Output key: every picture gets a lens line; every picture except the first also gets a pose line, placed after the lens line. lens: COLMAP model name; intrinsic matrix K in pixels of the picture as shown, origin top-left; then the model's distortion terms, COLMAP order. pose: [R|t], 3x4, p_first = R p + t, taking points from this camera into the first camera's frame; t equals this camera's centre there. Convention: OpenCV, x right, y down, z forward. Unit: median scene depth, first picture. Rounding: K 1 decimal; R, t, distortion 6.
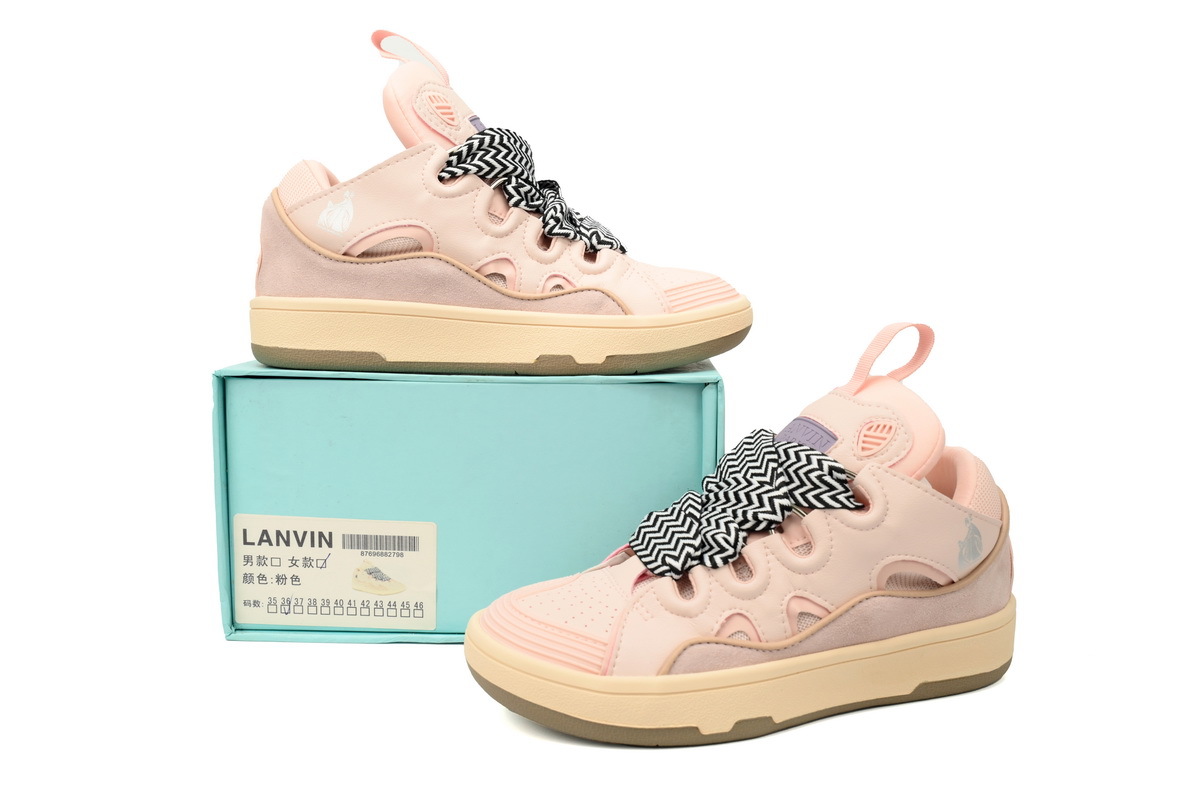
lens RADIAL K [[1131.5, 0, 599.6], [0, 1131.5, 399.3], [0, 0, 1]] dist [-0.051408, 0.000000]
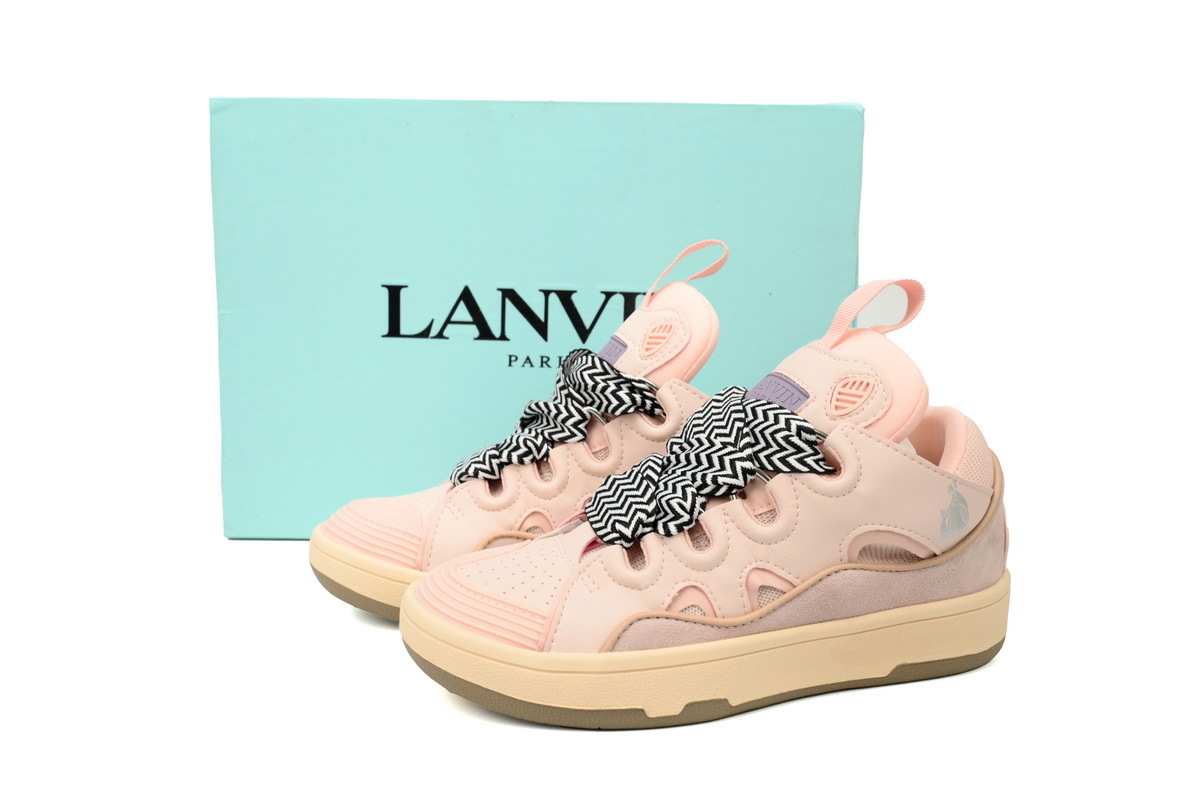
lens RADIAL K [[1131.5, 0, 598.8], [0, 1131.5, 401.9], [0, 0, 1]] dist [-0.051408, 0.000000]
pose [[0.999268, 0.007230, -0.037564, 0.077557], [-0.006037, 0.999476, 0.031796, 0.011821], [0.037774, -0.031546, 0.998788, 0.085955]]
